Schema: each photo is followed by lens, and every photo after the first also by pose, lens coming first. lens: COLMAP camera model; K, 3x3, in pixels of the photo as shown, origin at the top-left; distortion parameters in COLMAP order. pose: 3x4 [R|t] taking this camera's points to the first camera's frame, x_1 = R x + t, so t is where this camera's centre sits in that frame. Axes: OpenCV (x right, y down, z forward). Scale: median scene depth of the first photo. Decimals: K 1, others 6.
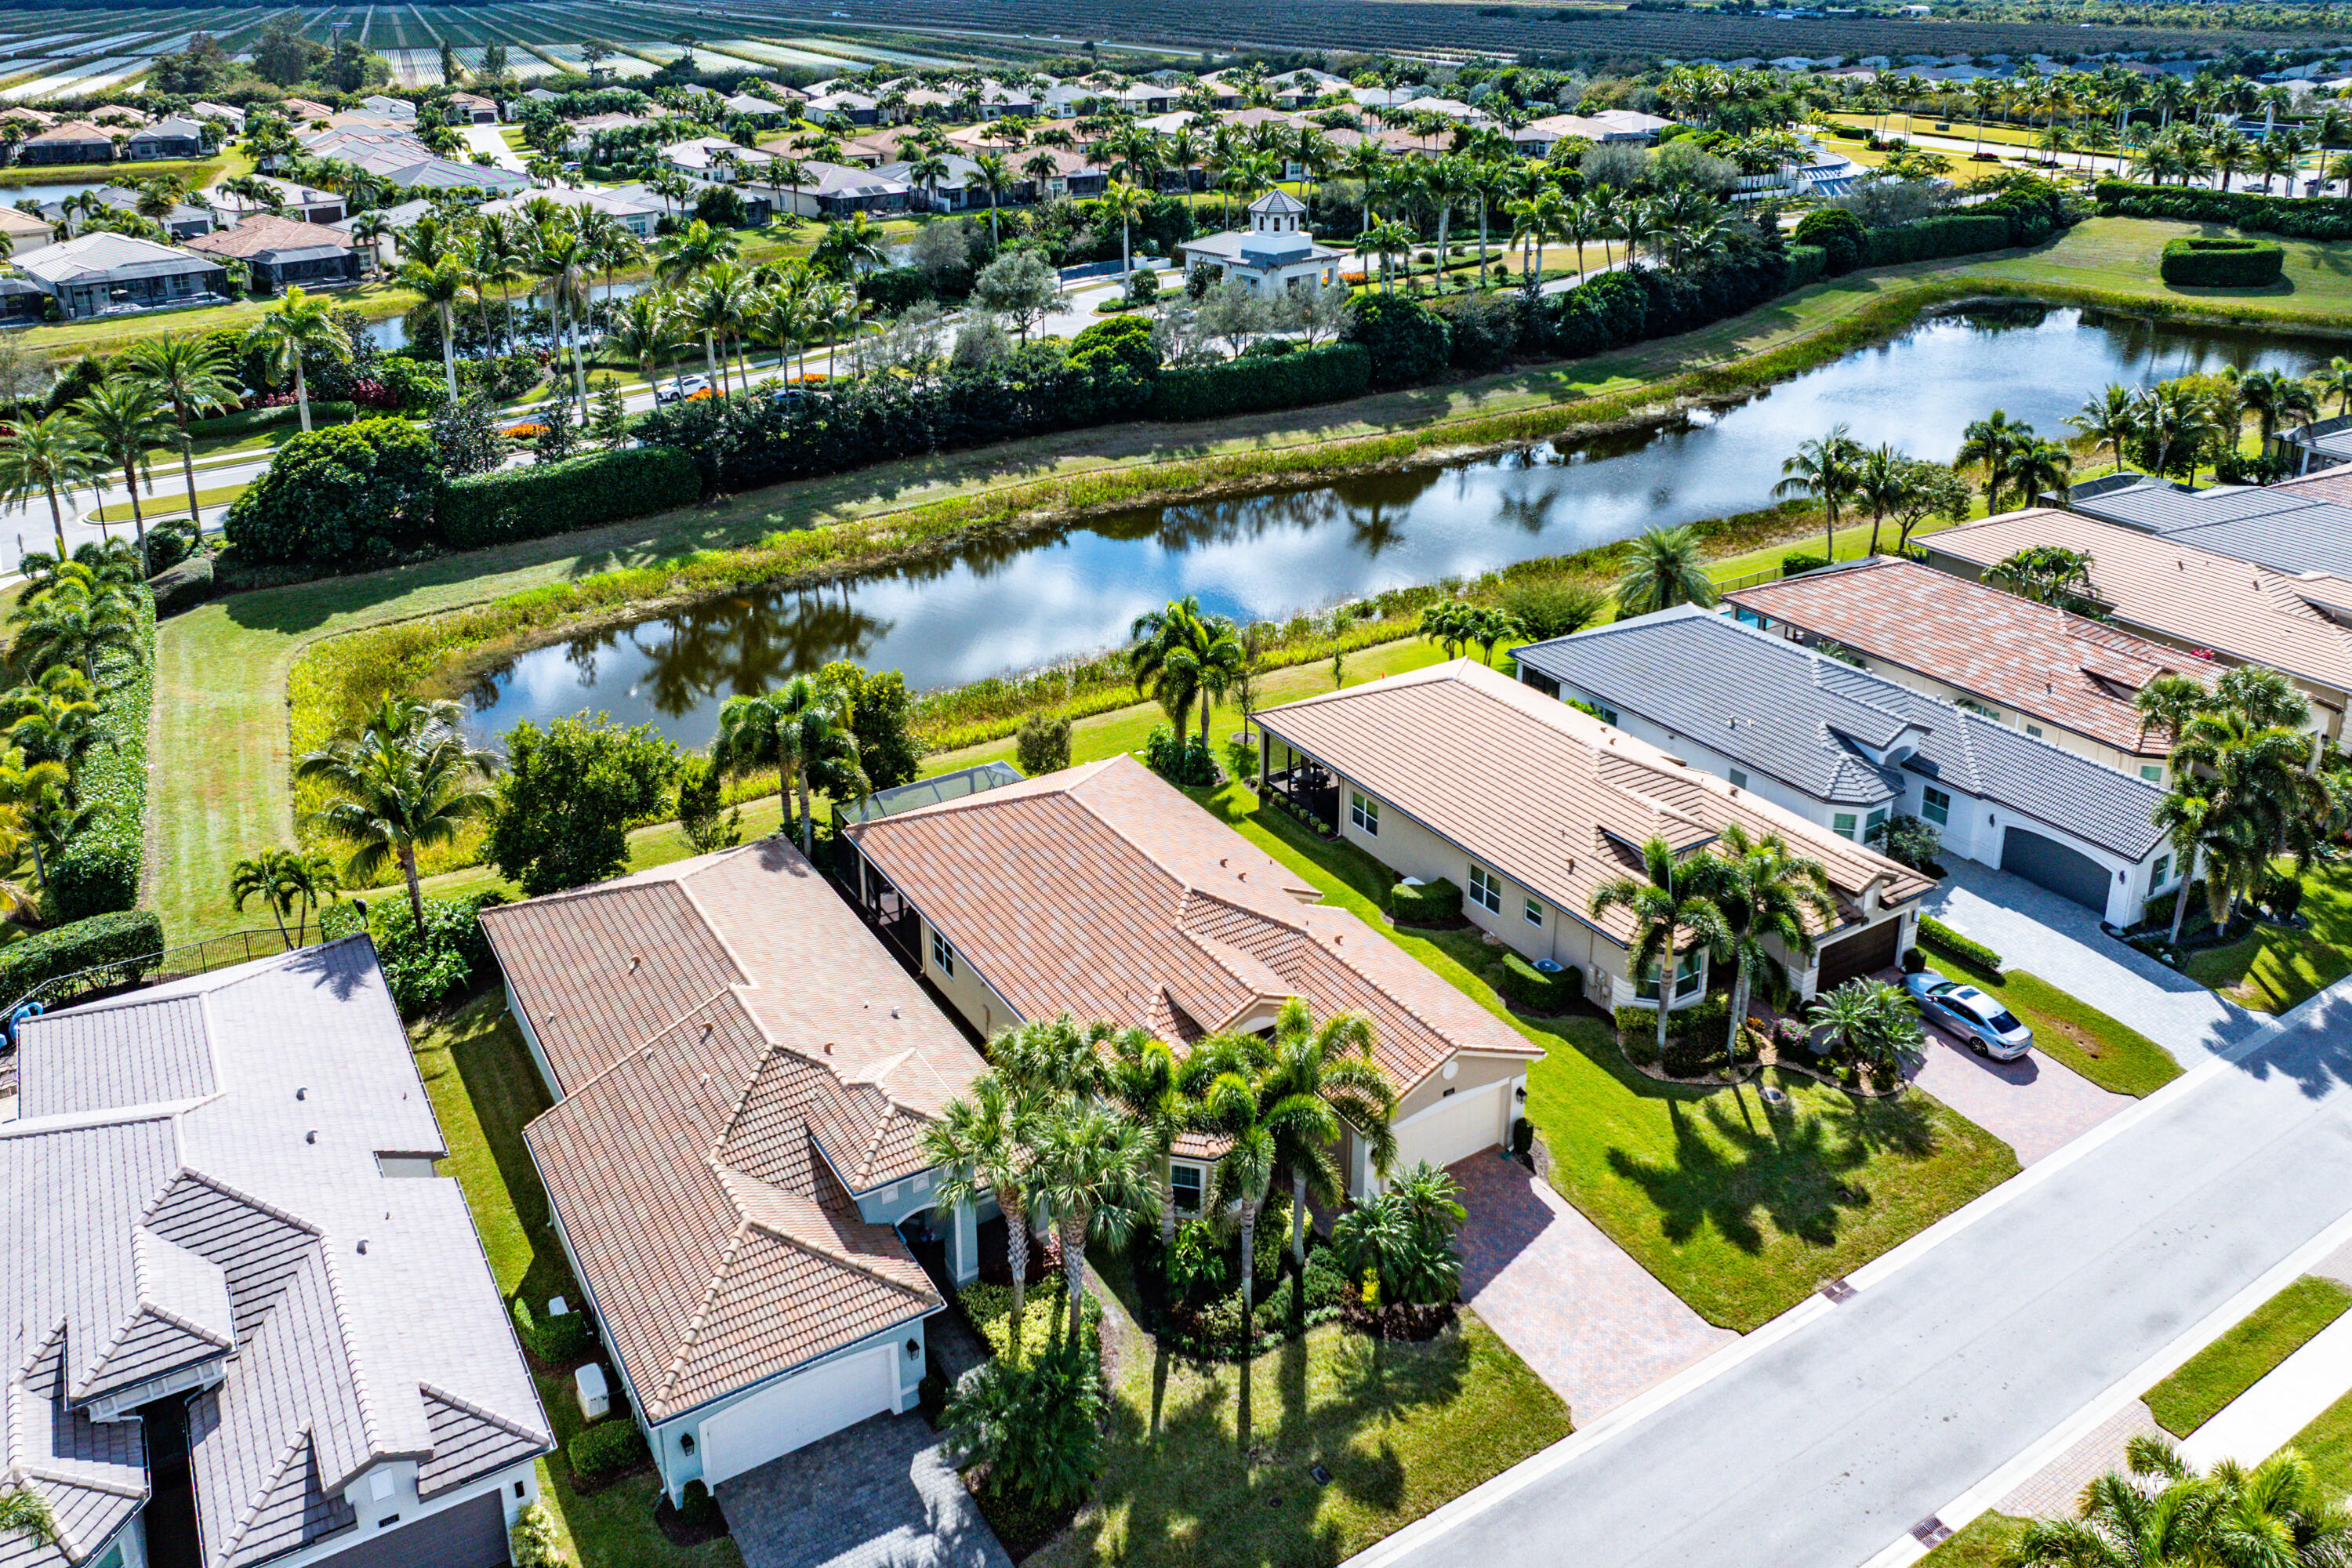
lens RADIAL K [[1771.0, 0, 1190.7], [0, 1771.0, 491.3], [0, 0, 1]] dist [-0.037722, 0.002491]
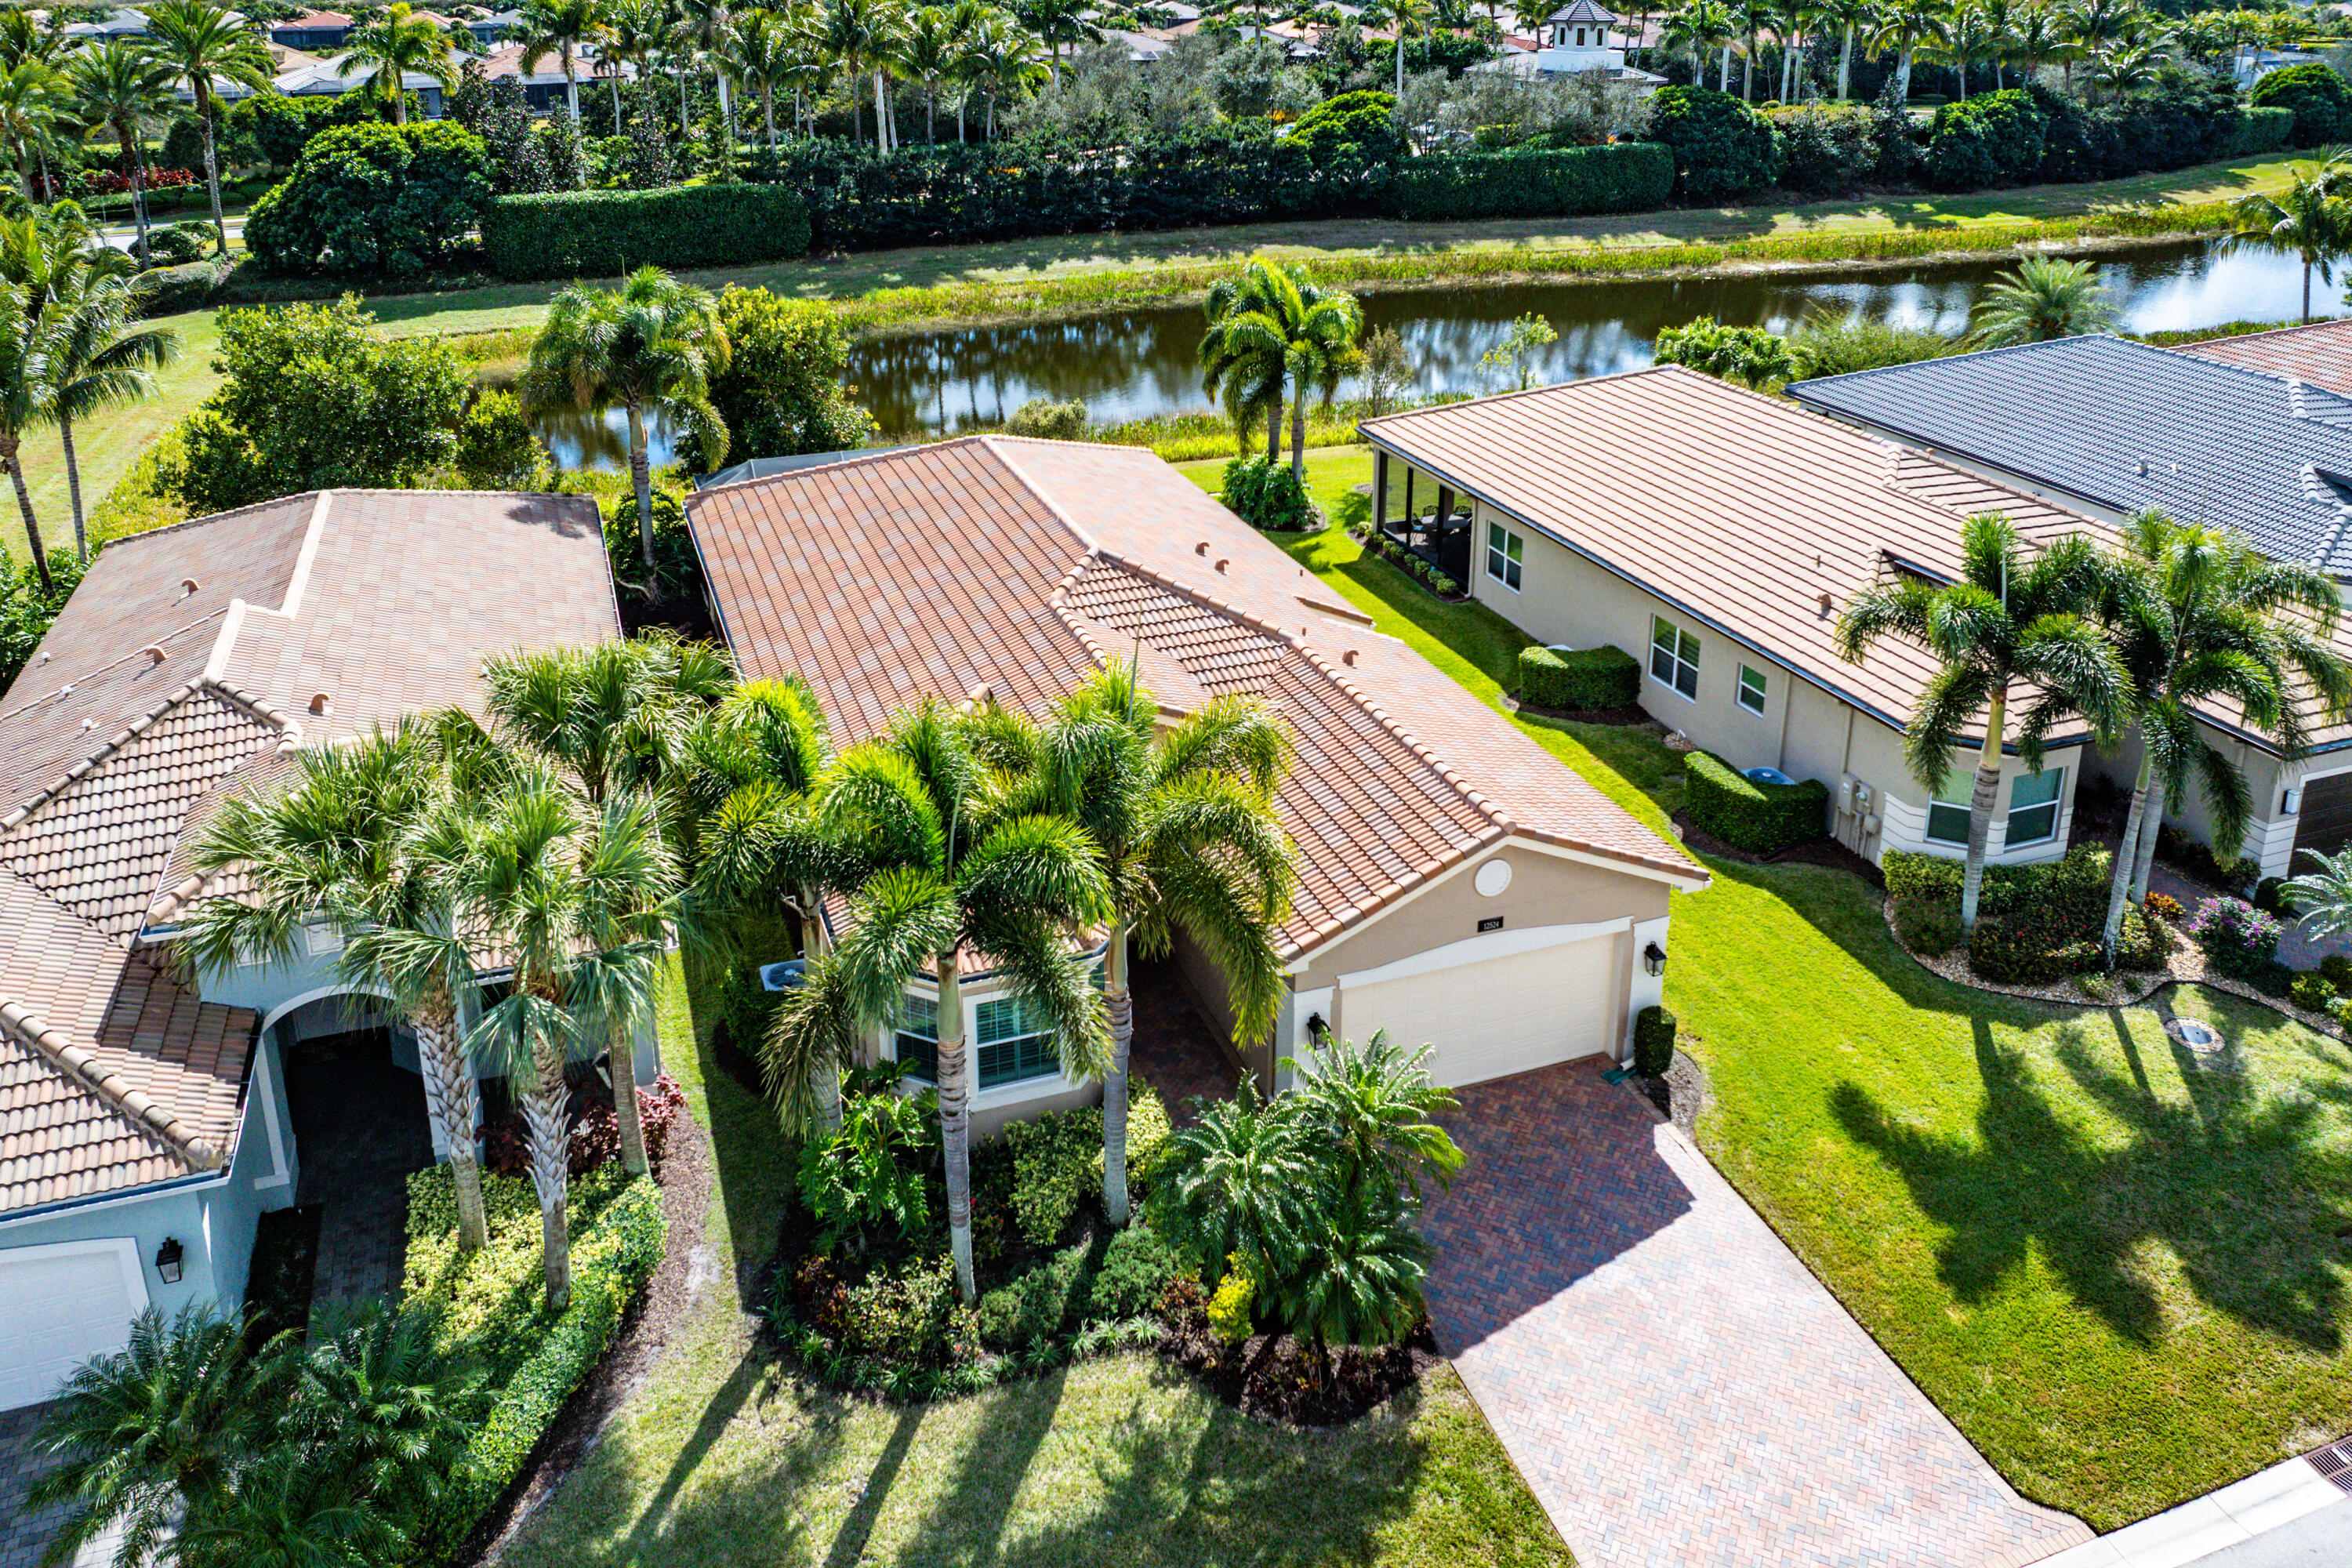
lens RADIAL K [[1771.0, 0, 1175.8], [0, 1771.0, 496.7], [0, 0, 1]] dist [-0.042555, 0.004198]
pose [[0.976965, 0.058024, -0.205358, 0.139323], [-0.056110, 0.998310, 0.015135, 0.197309], [0.205889, -0.003263, 0.978570, 0.451232]]
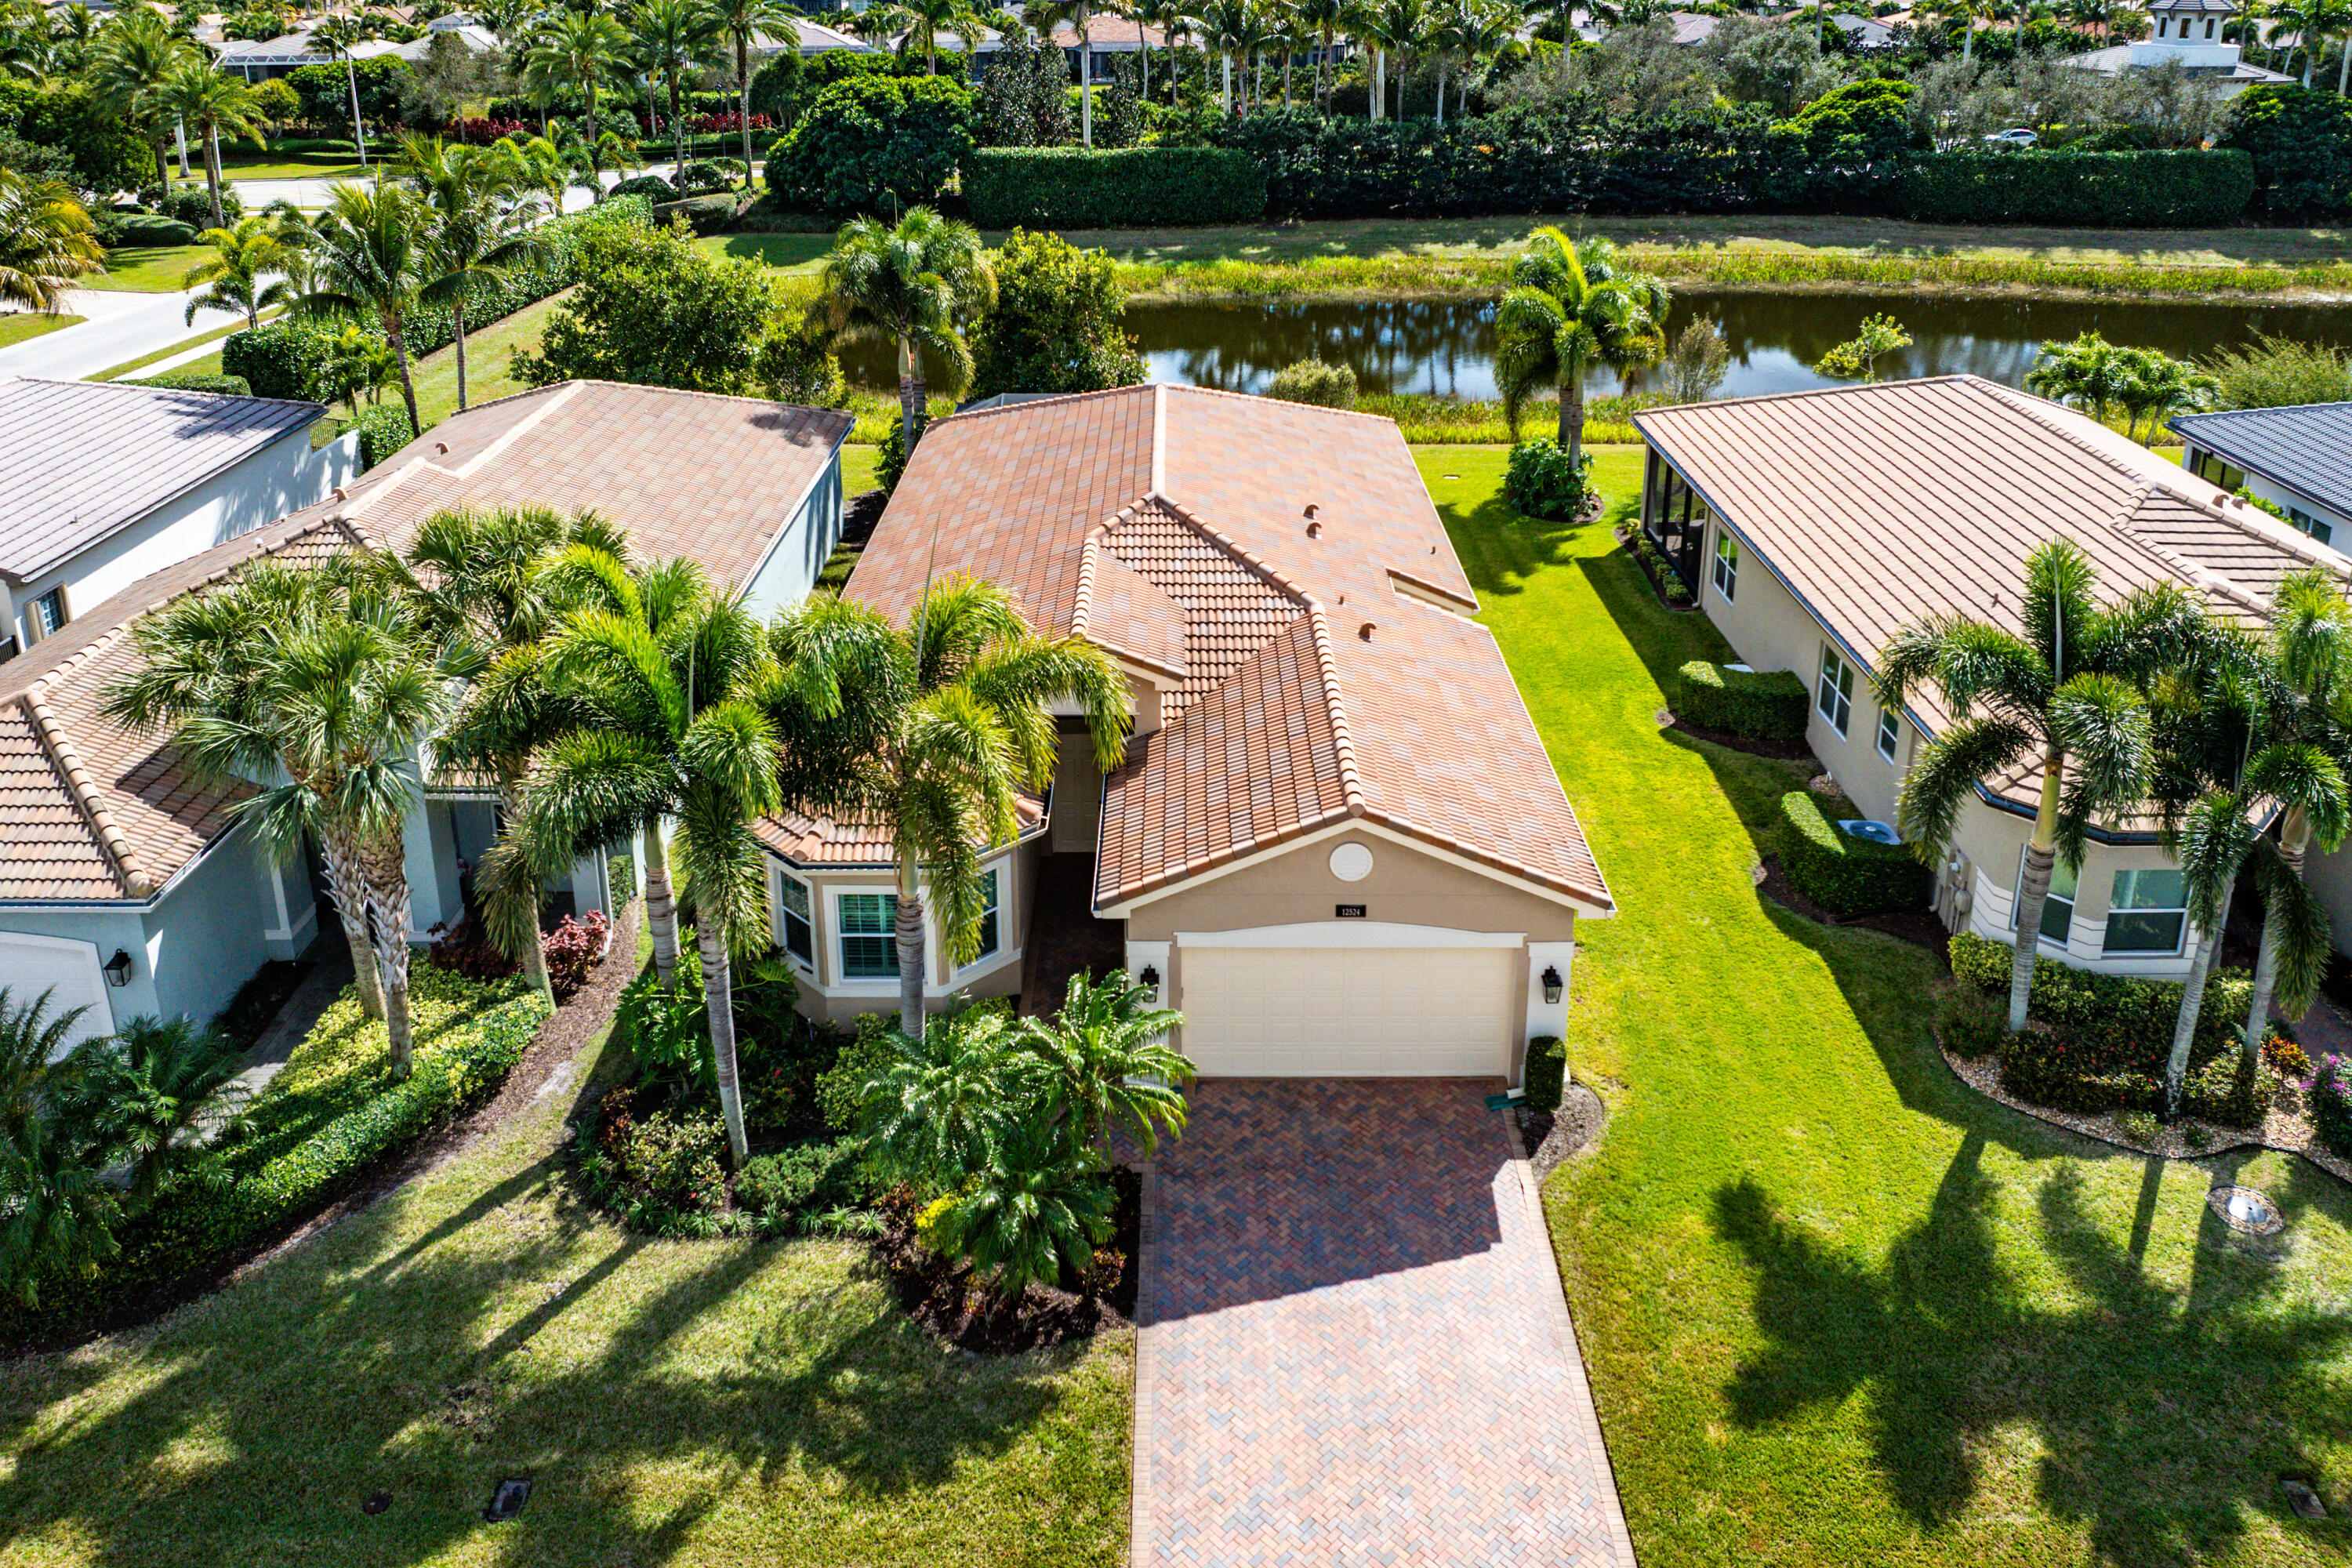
lens RADIAL K [[1771.0, 0, 1190.7], [0, 1771.0, 491.3], [0, 0, 1]] dist [-0.037722, 0.002491]
pose [[0.847379, 0.155491, -0.507711, 0.297827], [-0.148407, 0.987412, 0.054710, 0.190202], [0.509827, 0.028988, 0.859788, 0.514500]]
